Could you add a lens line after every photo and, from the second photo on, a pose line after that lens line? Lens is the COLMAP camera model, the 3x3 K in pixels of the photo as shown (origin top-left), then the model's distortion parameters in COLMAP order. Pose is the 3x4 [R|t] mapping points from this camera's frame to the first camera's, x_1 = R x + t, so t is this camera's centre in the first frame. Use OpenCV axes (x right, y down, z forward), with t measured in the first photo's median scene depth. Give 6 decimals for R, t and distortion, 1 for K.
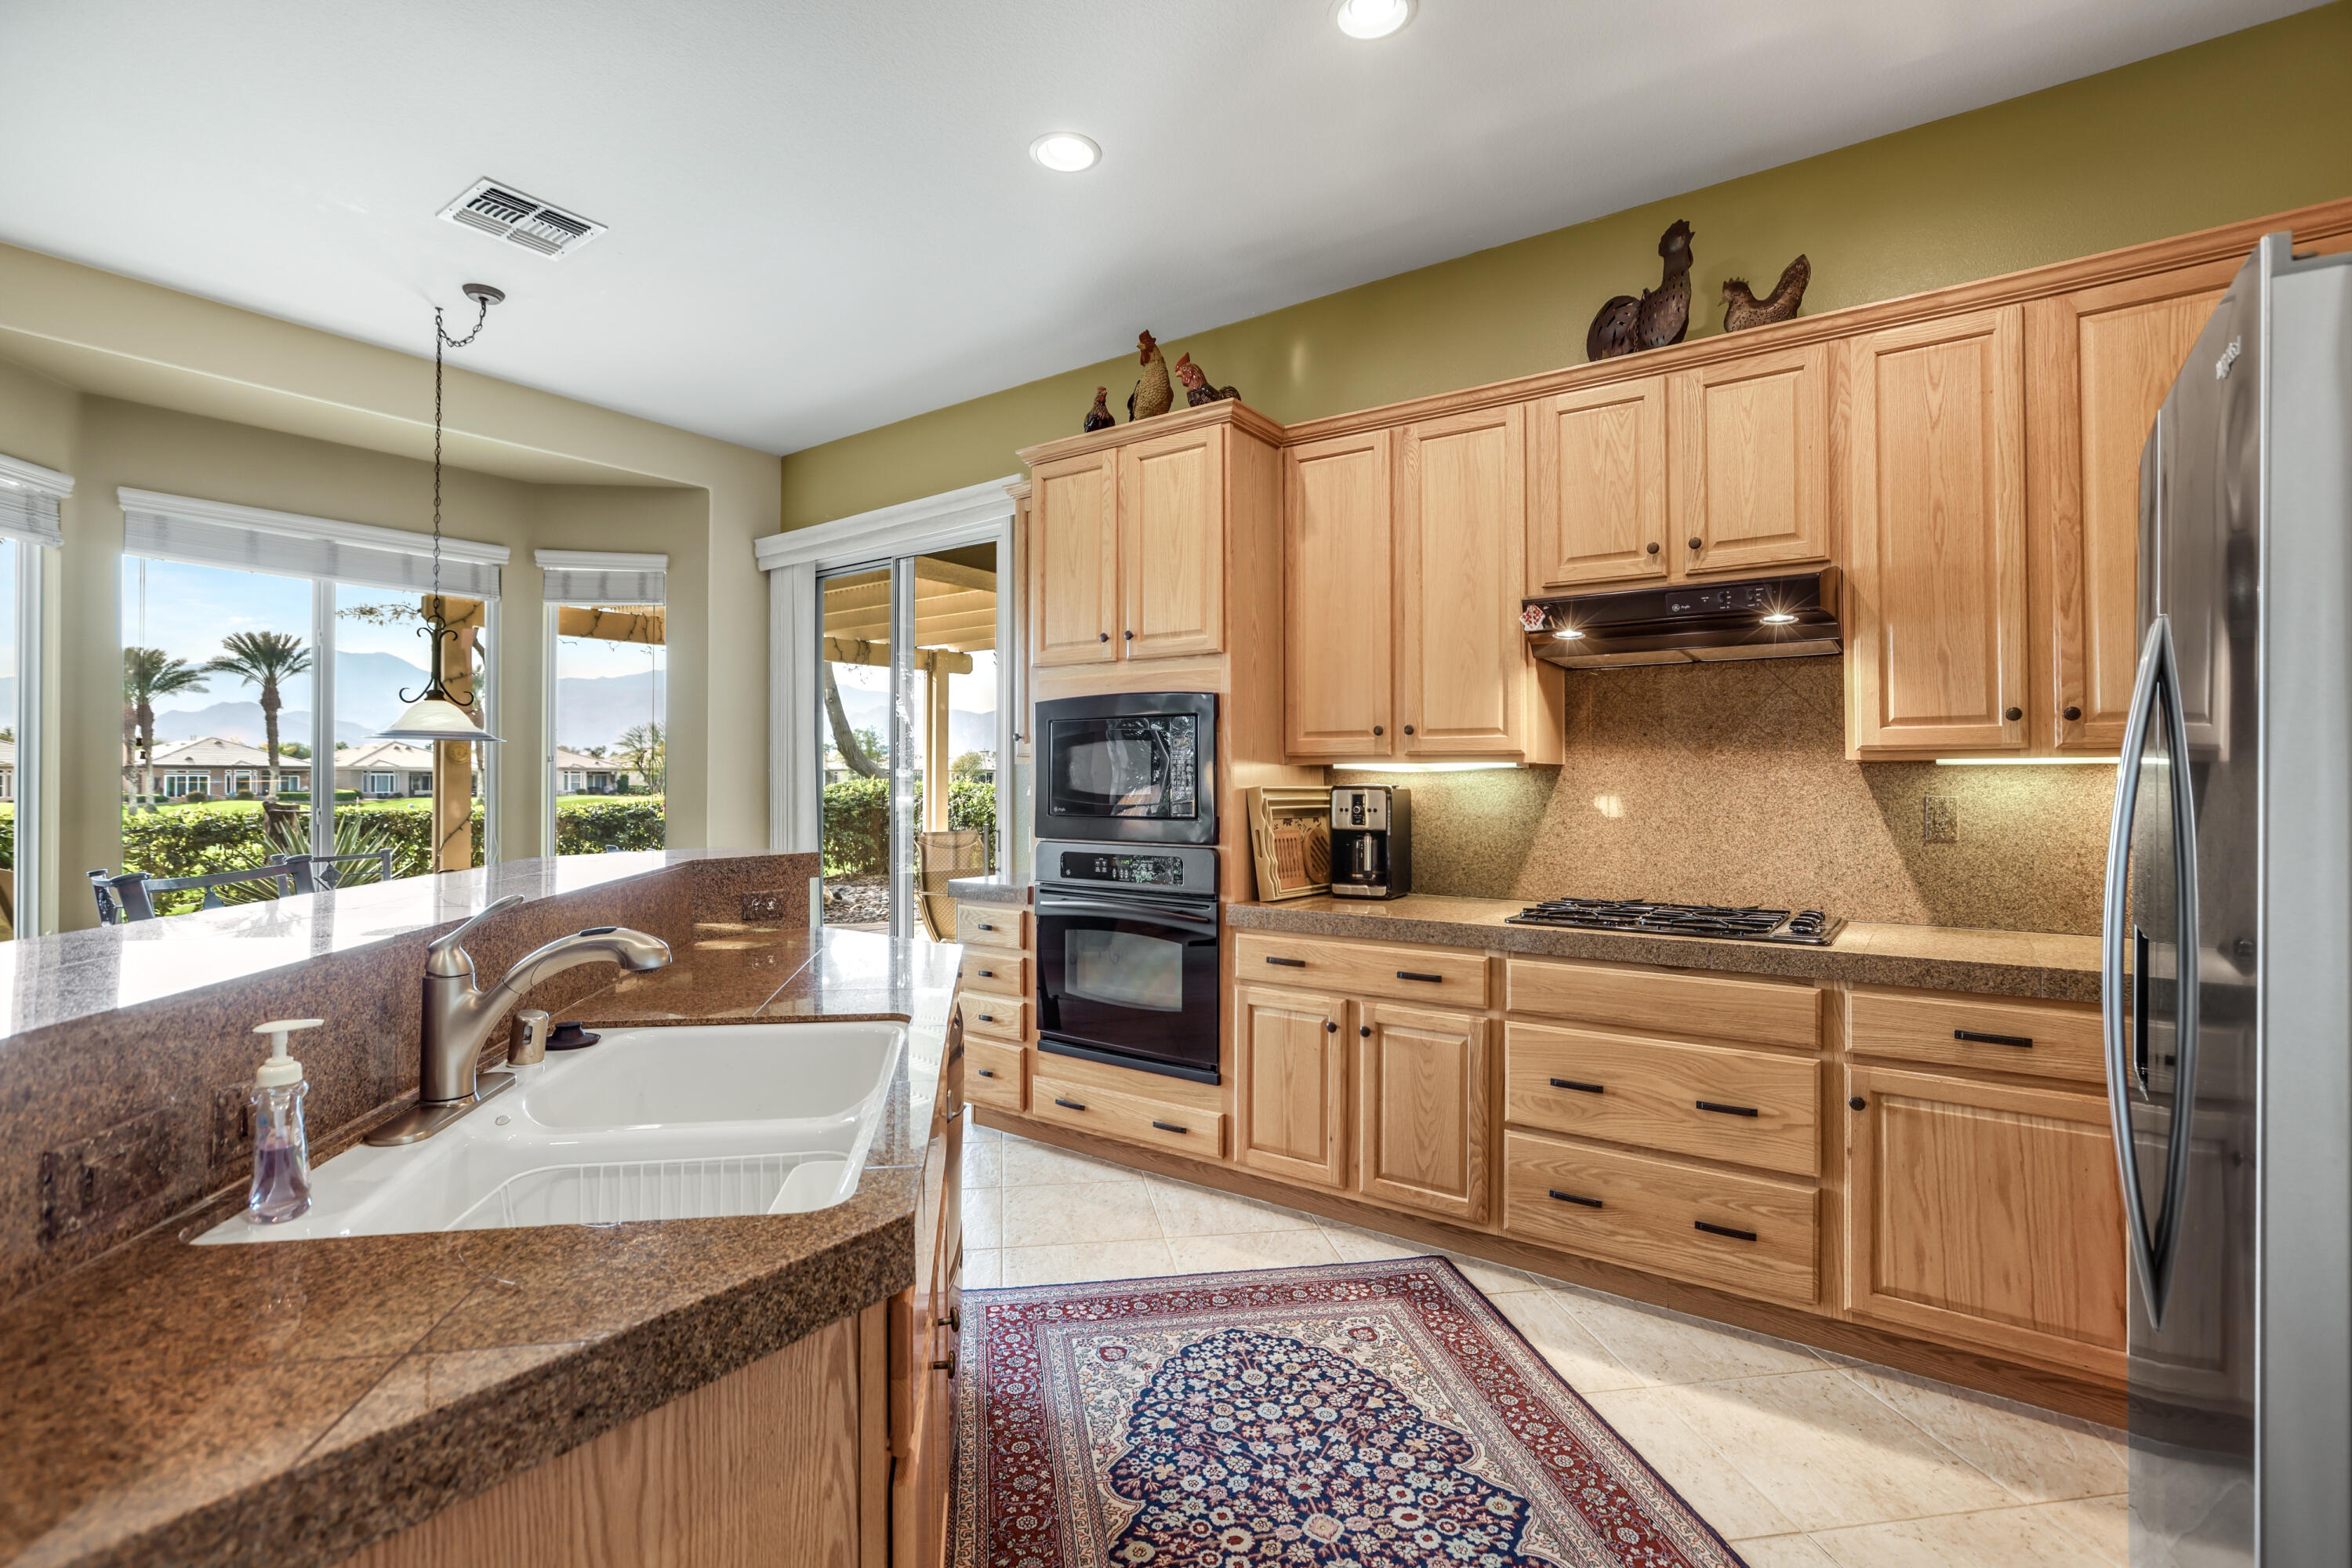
lens RADIAL K [[1116.9, 0, 1184.7], [0, 1116.9, 785.3], [0, 0, 1]] dist [-0.047129, 0.019266]
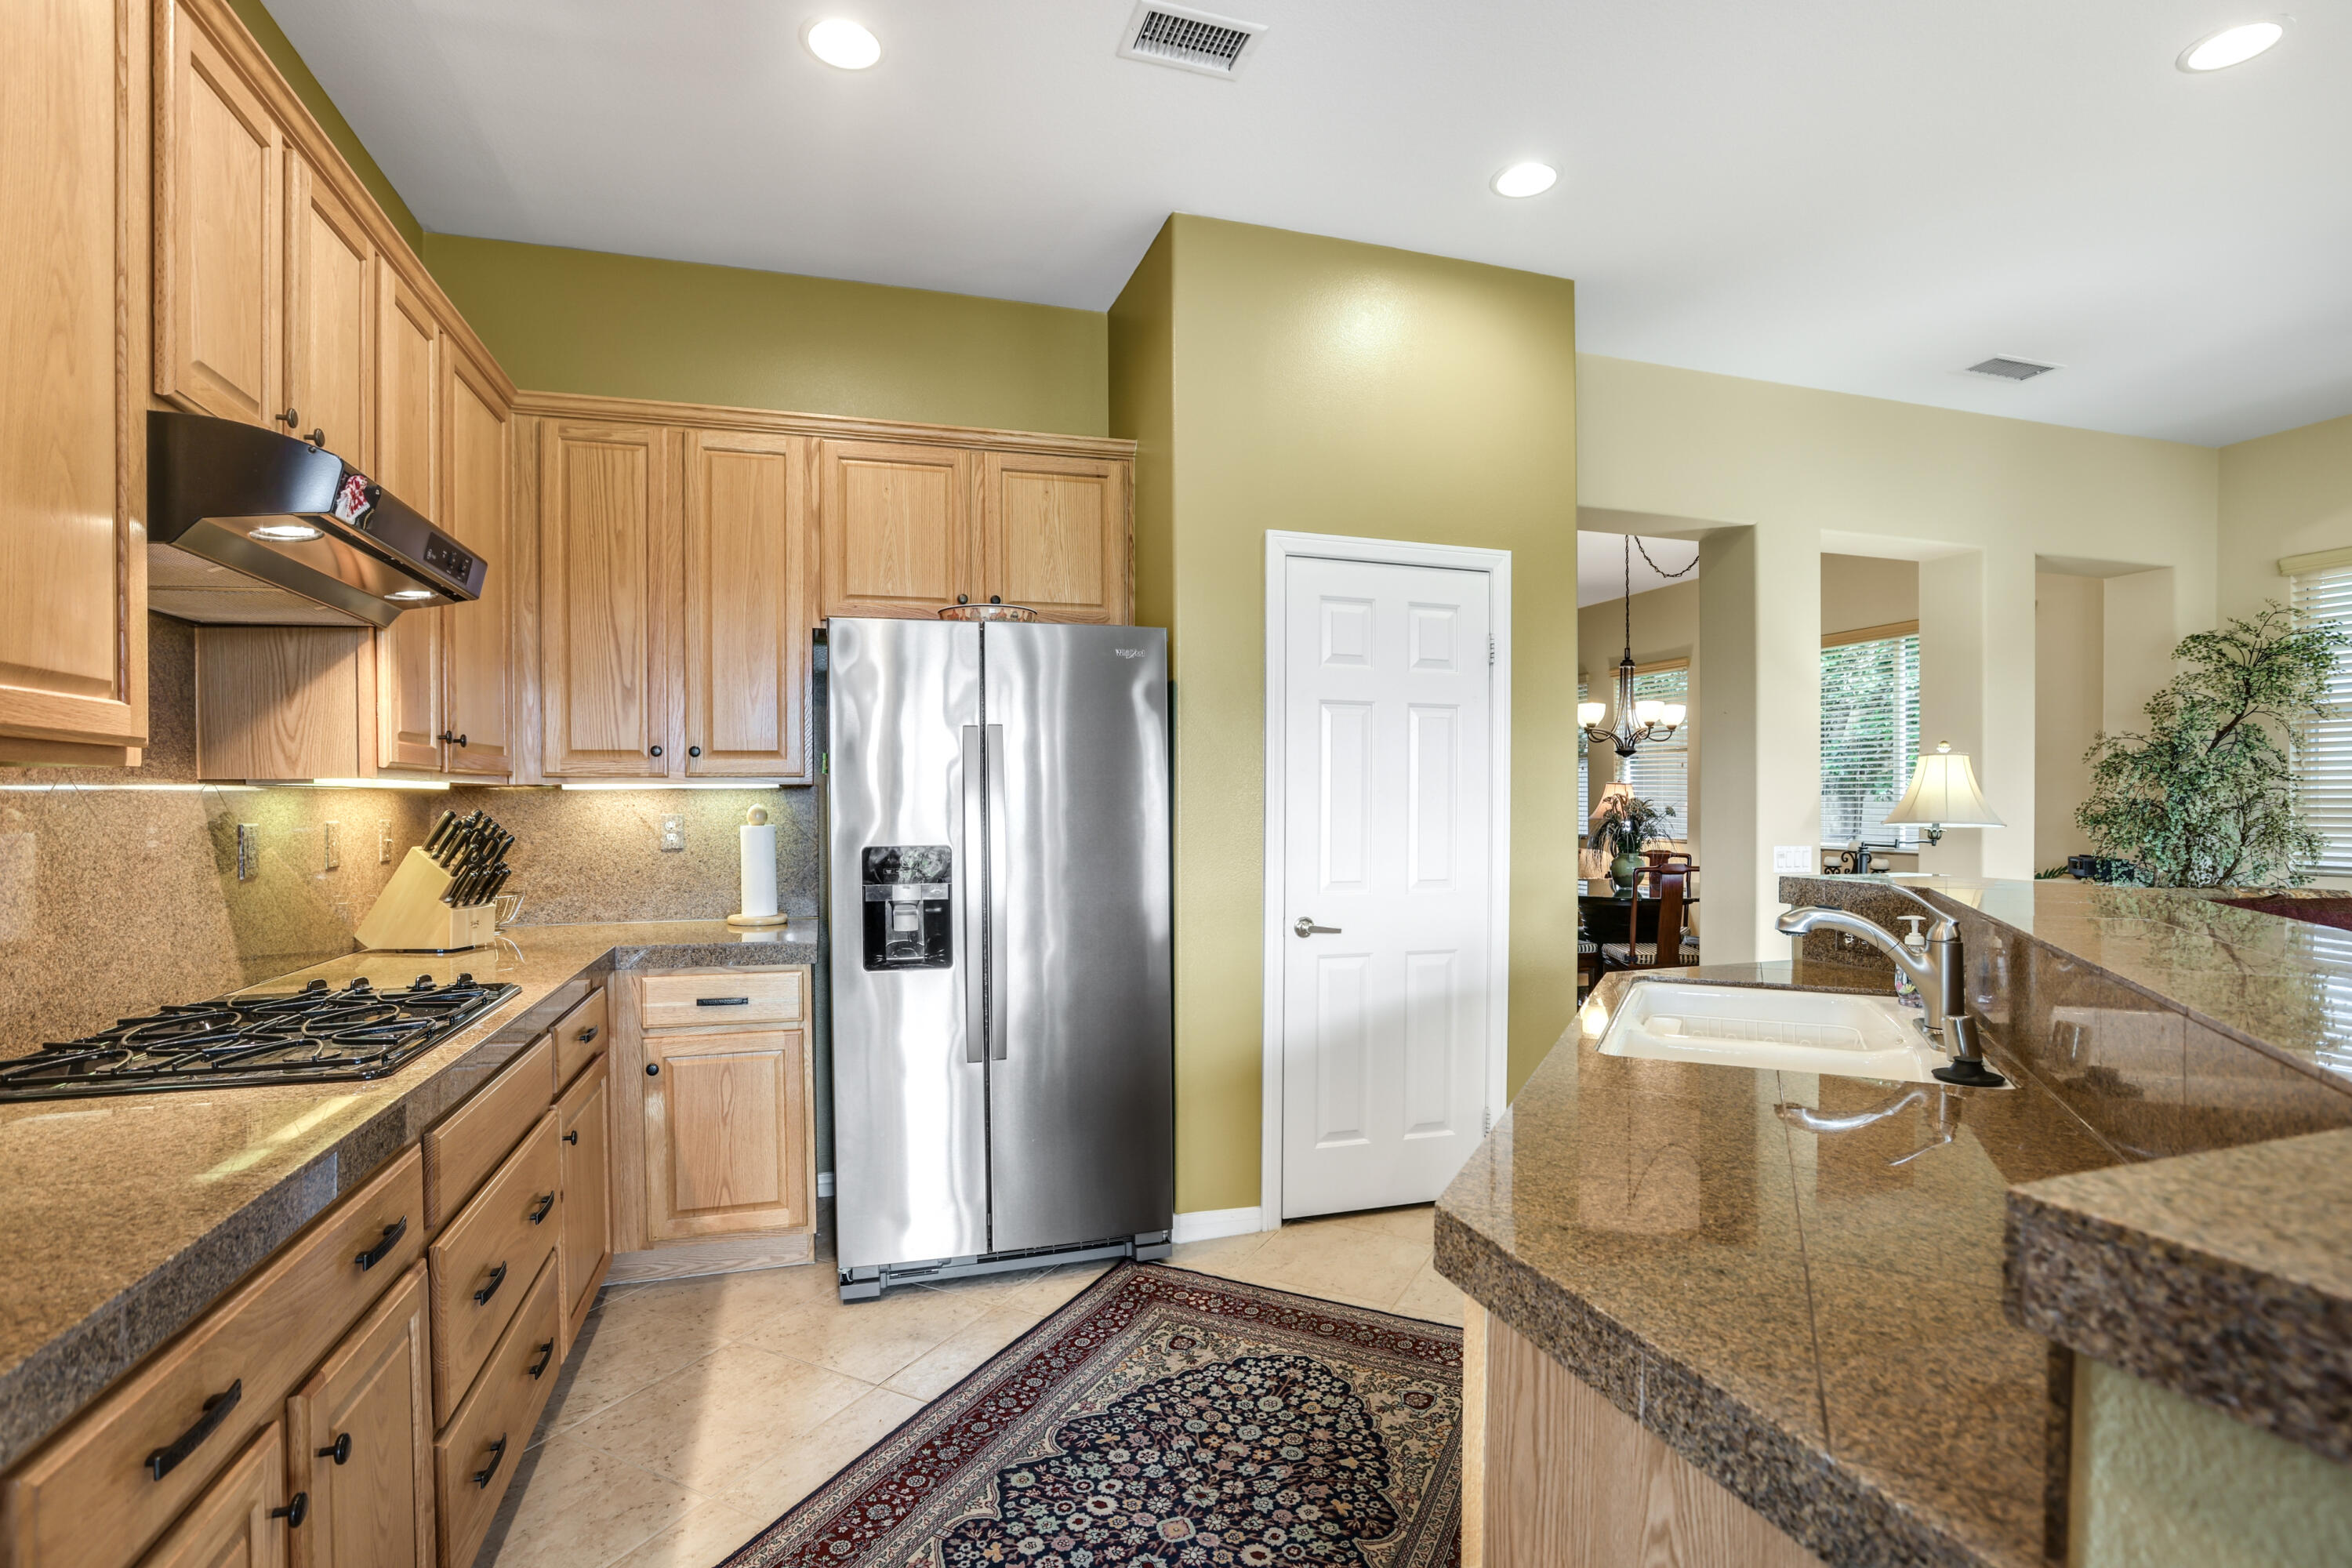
lens RADIAL K [[1116.9, 0, 1184.7], [0, 1116.9, 785.3], [0, 0, 1]] dist [-0.047129, 0.019266]
pose [[-0.813080, 0.011930, 0.582030, -0.303453], [0.010654, 0.999927, -0.005613, -0.004744], [-0.582055, 0.001637, -0.813148, 1.148825]]
